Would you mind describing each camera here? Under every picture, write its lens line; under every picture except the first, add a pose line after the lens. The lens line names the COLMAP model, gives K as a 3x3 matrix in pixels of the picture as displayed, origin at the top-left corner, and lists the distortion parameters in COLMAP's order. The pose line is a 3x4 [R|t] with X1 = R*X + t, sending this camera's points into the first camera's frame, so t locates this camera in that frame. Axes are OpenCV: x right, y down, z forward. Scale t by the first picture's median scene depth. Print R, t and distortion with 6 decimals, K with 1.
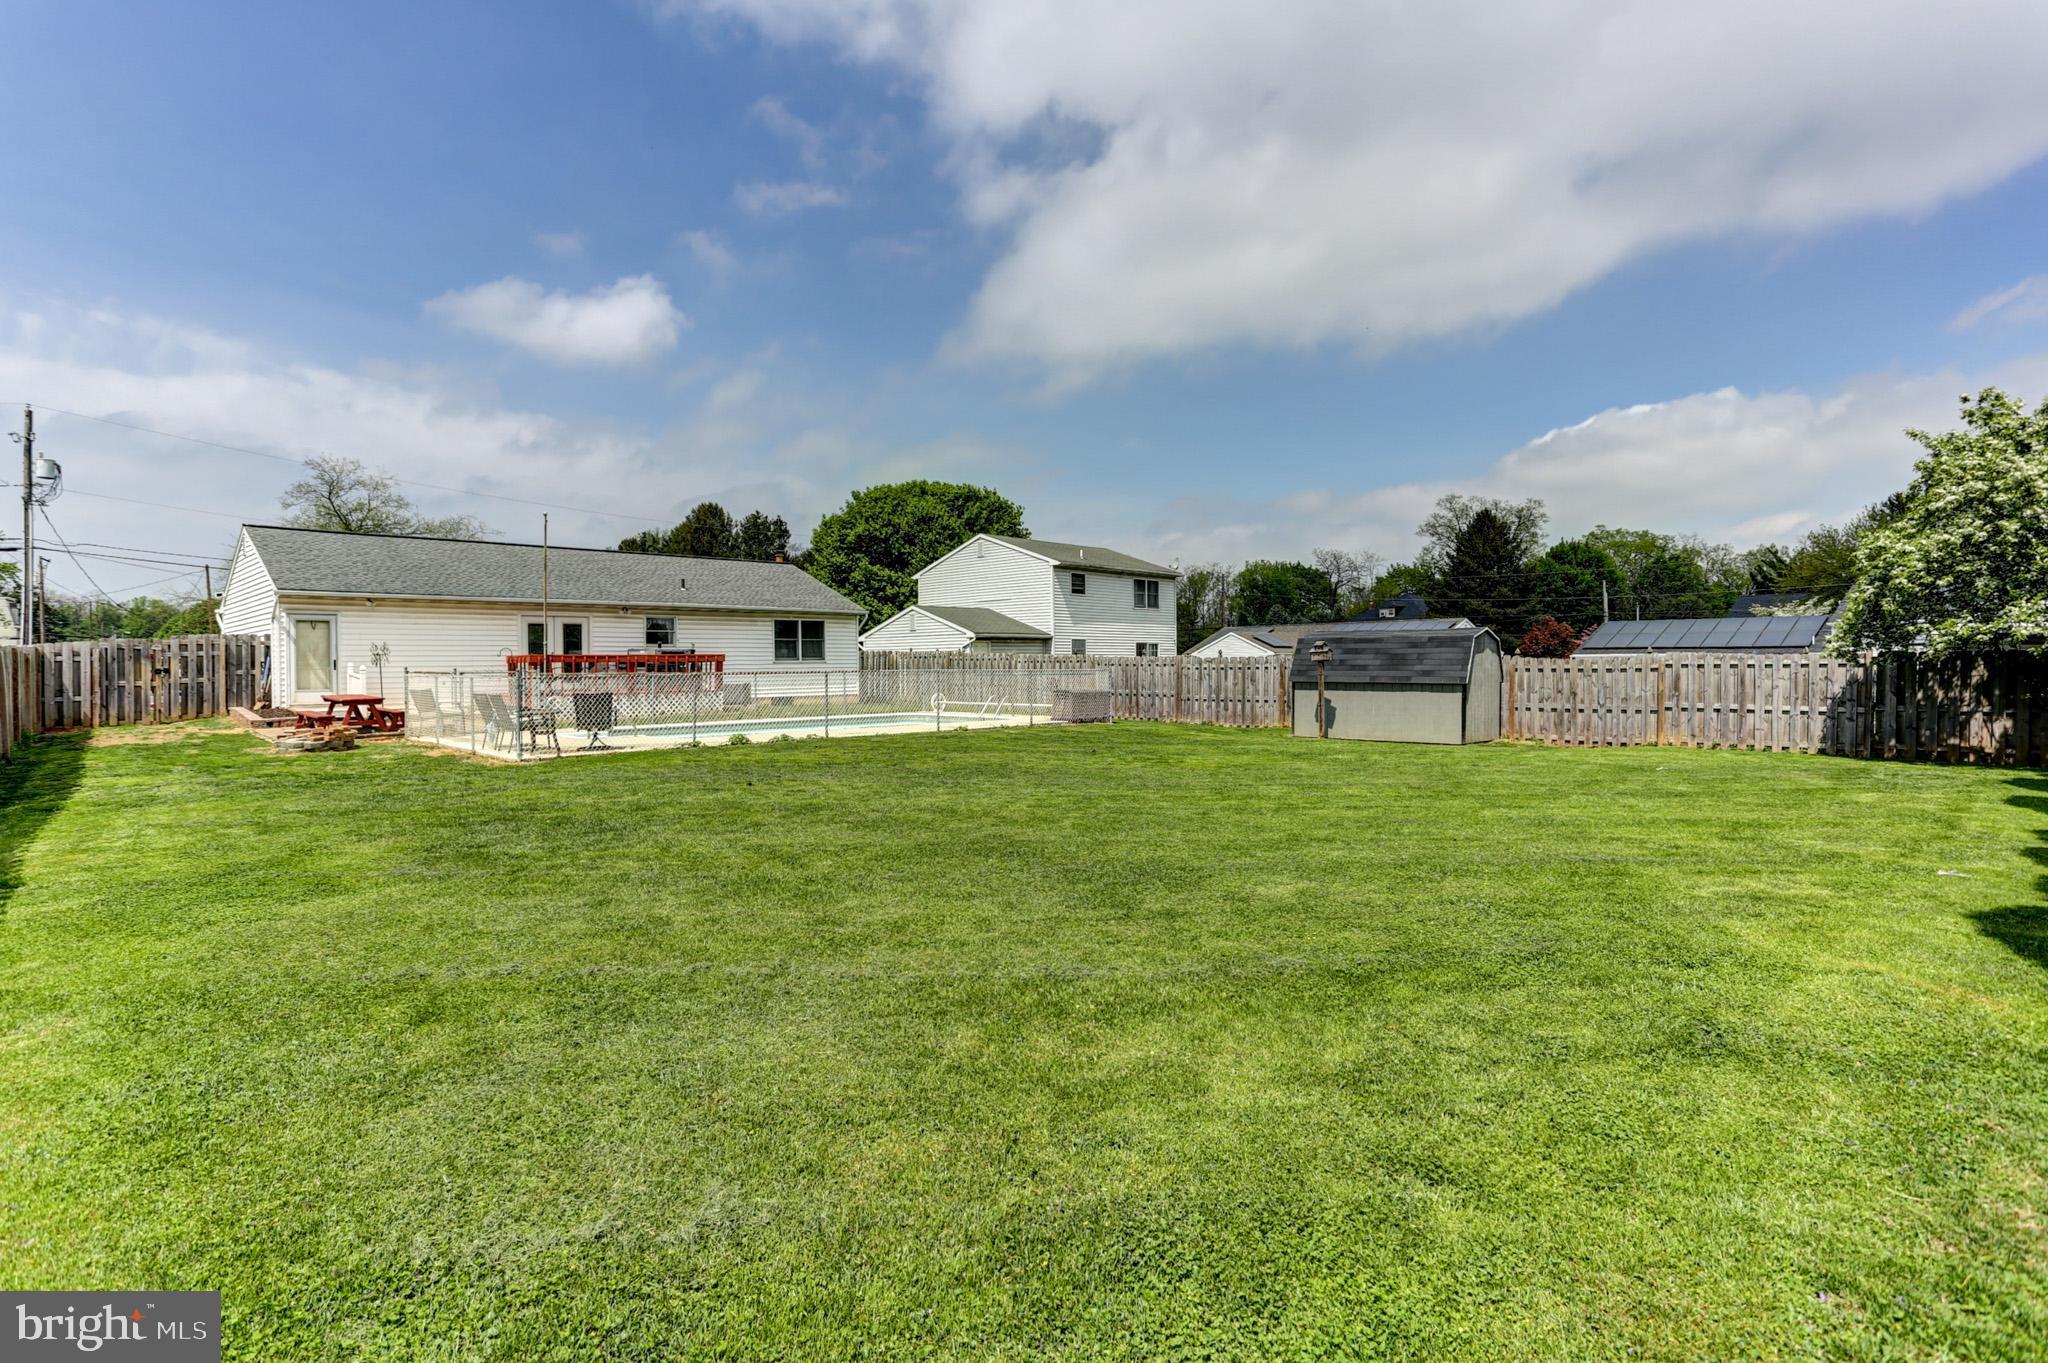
lens RADIAL K [[1000.2, 0, 1034.1], [0, 1000.2, 698.9], [0, 0, 1]] dist [-0.032453, 0.007937]
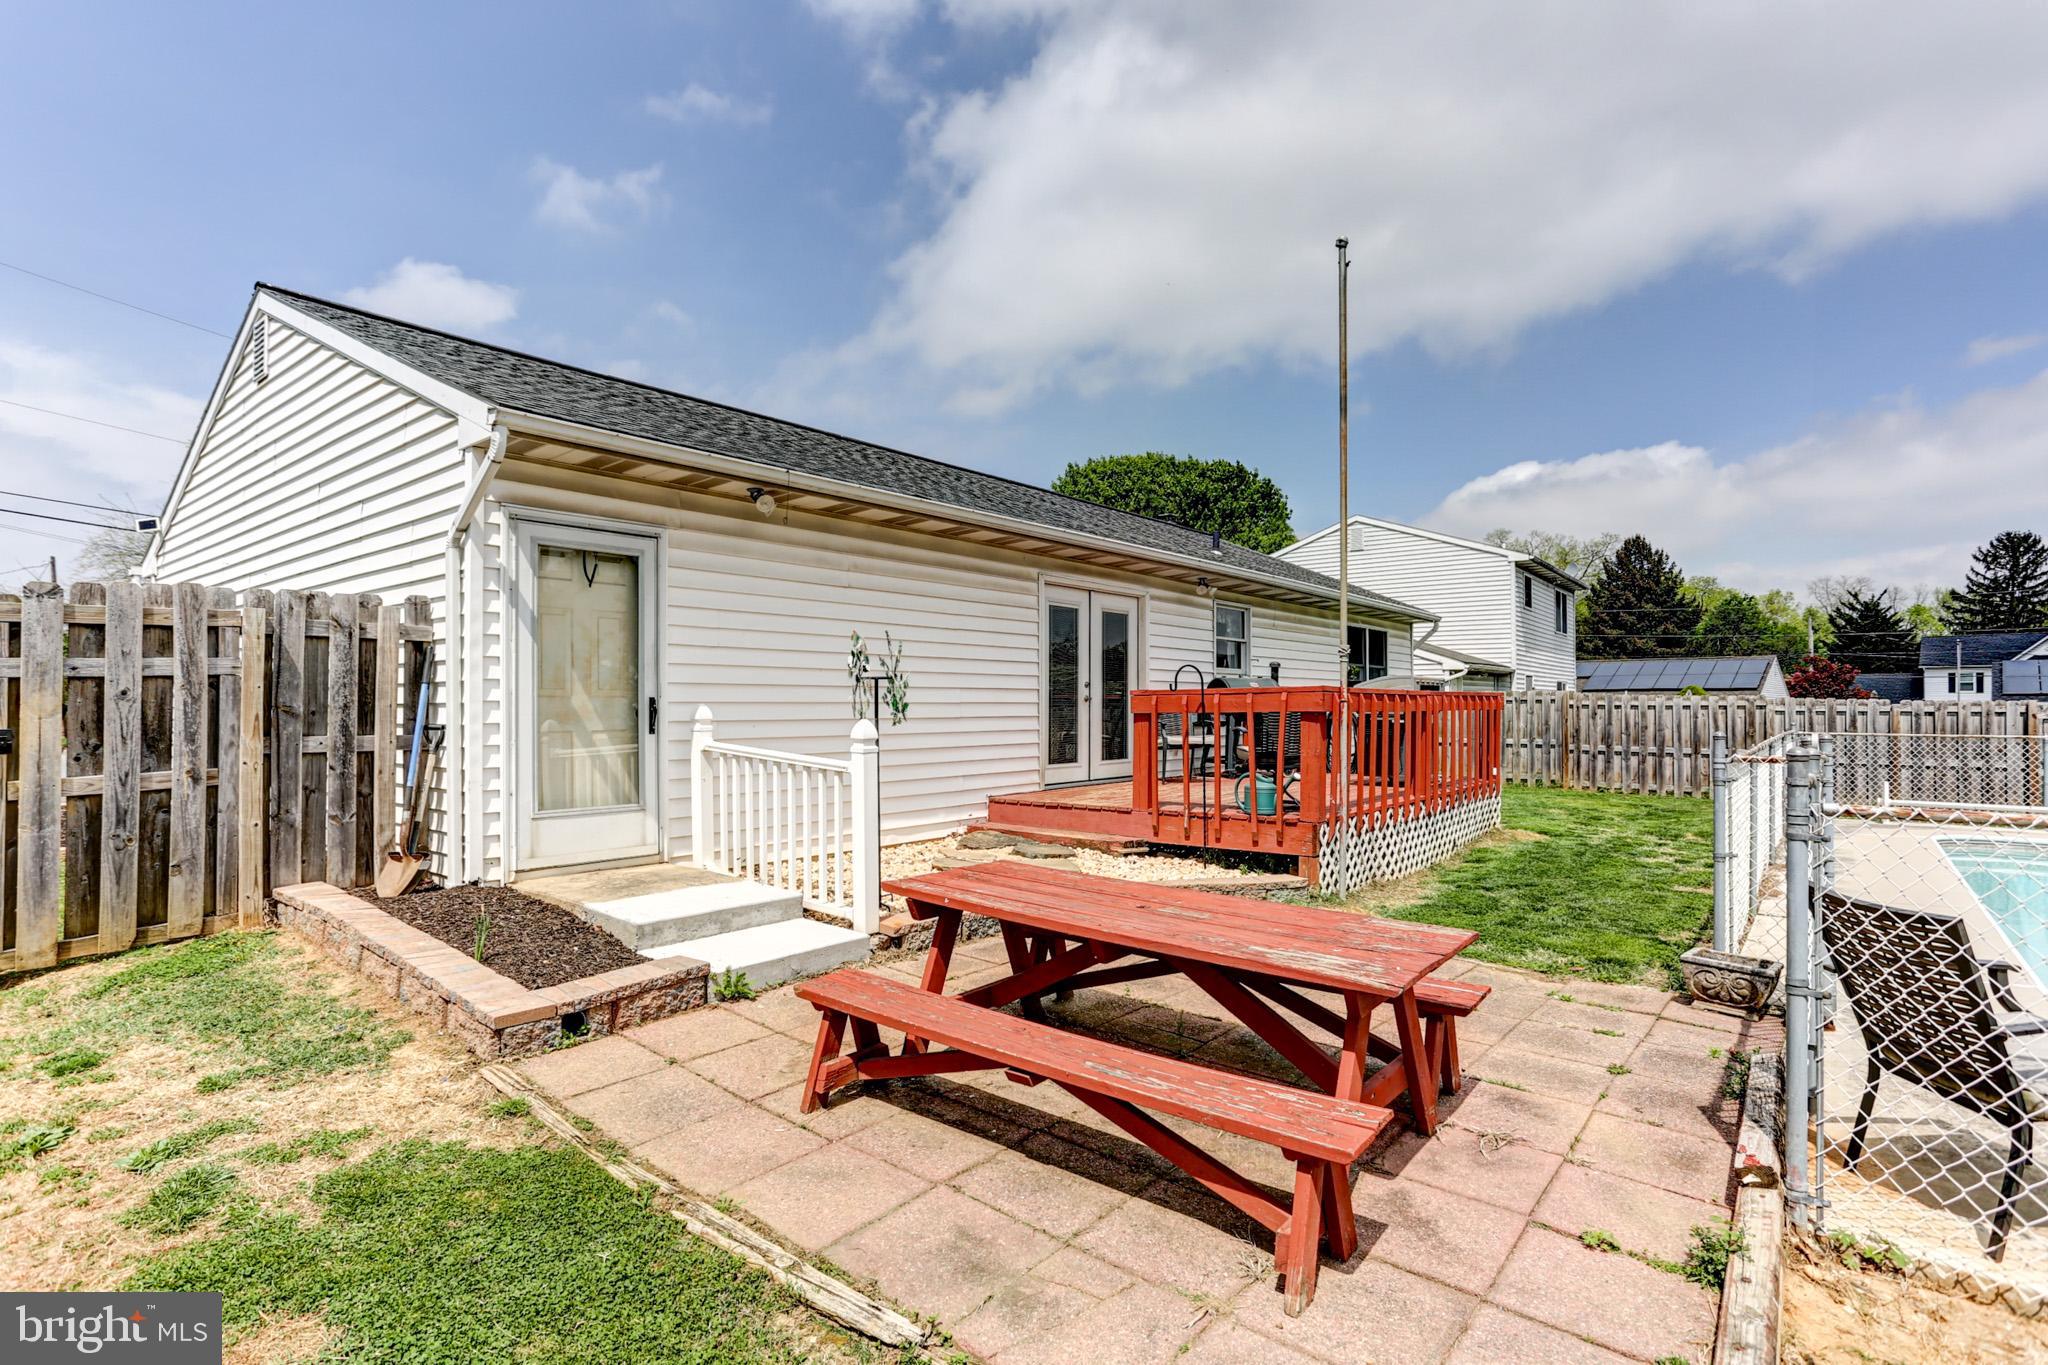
lens RADIAL K [[1000.2, 0, 1040.4], [0, 1000.2, 745.8], [0, 0, 1]] dist [-0.032453, 0.007937]
pose [[0.996153, 0.003739, 0.087556, -0.504333], [-0.003997, 0.999988, 0.002766, -0.021897], [-0.087544, -0.003105, 0.996156, 0.572165]]
